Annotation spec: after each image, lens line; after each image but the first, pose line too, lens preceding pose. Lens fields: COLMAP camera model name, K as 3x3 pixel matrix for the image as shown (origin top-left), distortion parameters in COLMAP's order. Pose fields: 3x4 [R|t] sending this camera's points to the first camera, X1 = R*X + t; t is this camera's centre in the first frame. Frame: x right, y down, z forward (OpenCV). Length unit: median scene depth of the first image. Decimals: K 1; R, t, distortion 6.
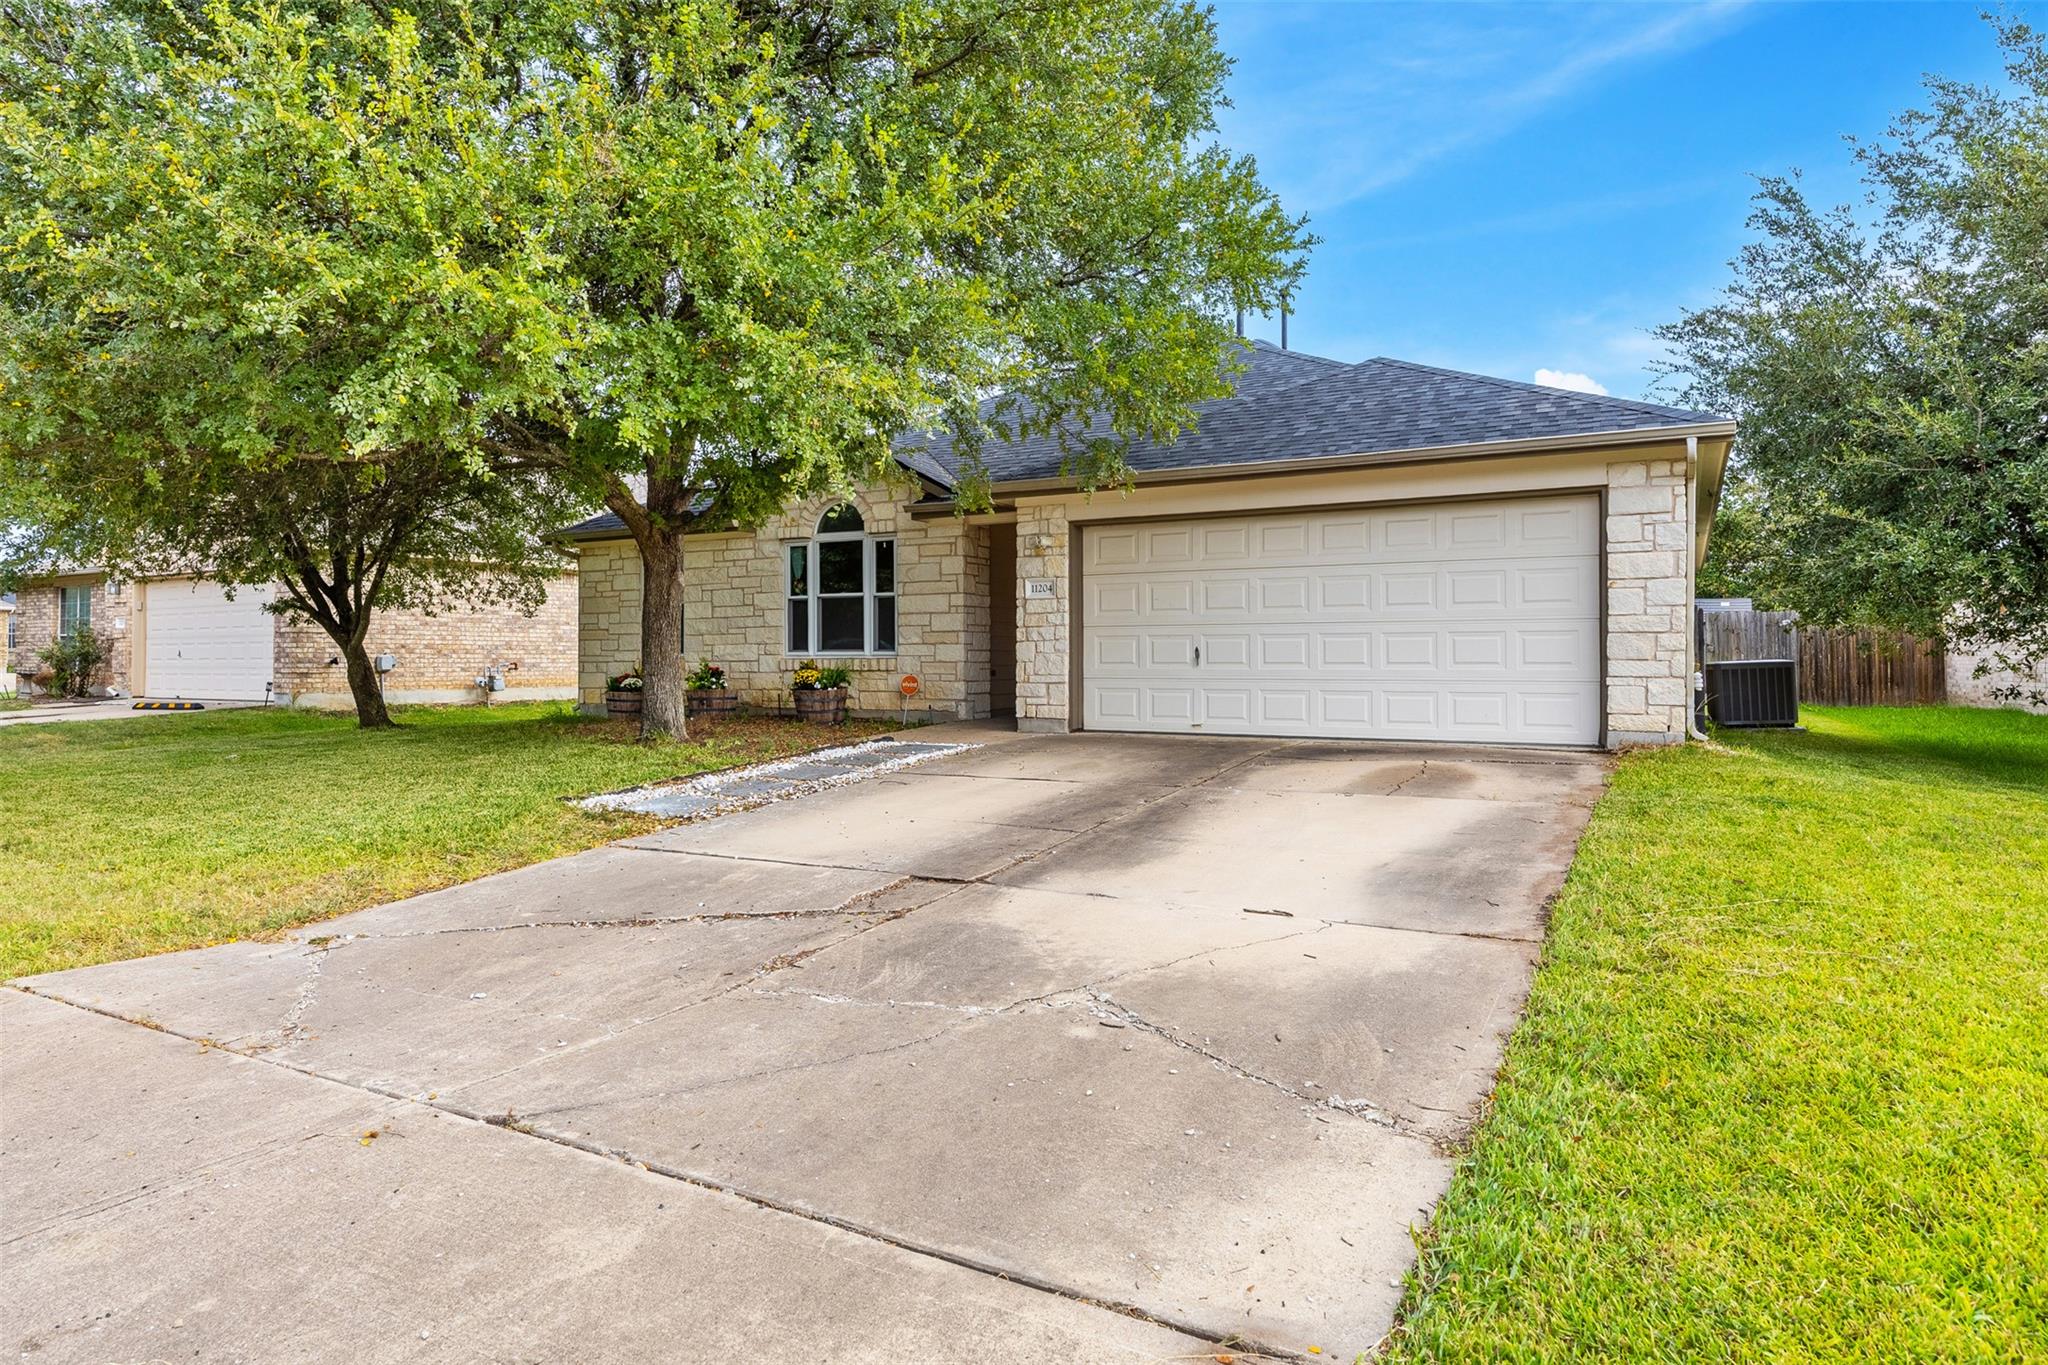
lens RADIAL K [[1178.1, 0, 1024.5], [0, 1178.1, 679.0], [0, 0, 1]] dist [0.000015, 0.000000]
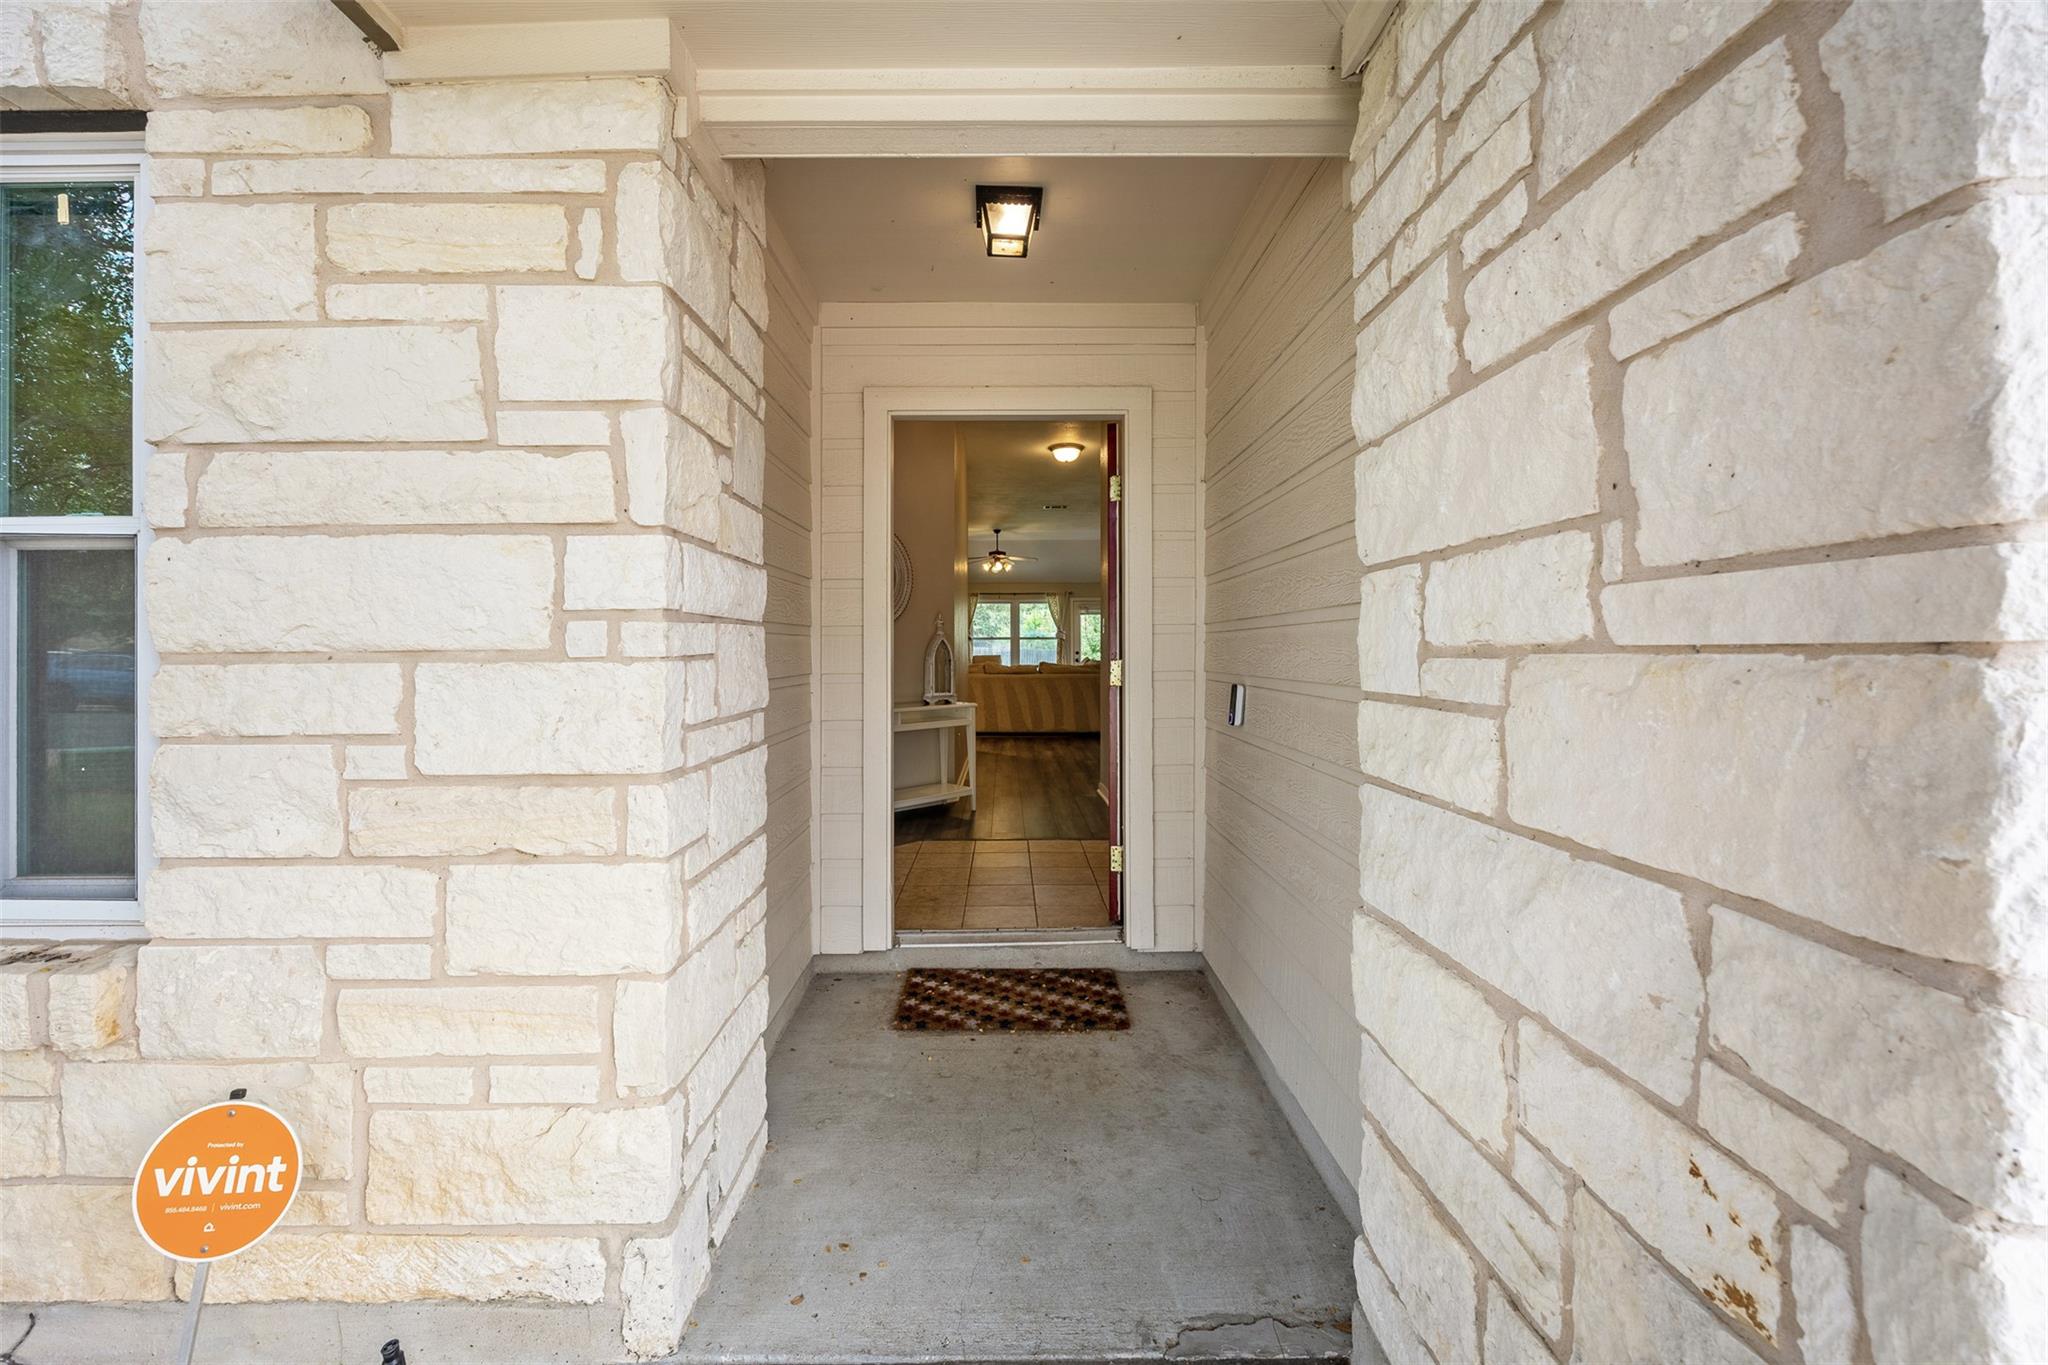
lens RADIAL K [[801.9, 0, 1004.1], [0, 801.9, 639.5], [0, 0, 1]] dist [0.001962, 0.000164]
pose [[0.875389, -0.000826, 0.483419, -0.063040], [0.006369, 0.999931, -0.009824, -0.056489], [-0.483378, 0.011679, 0.875334, 0.871725]]
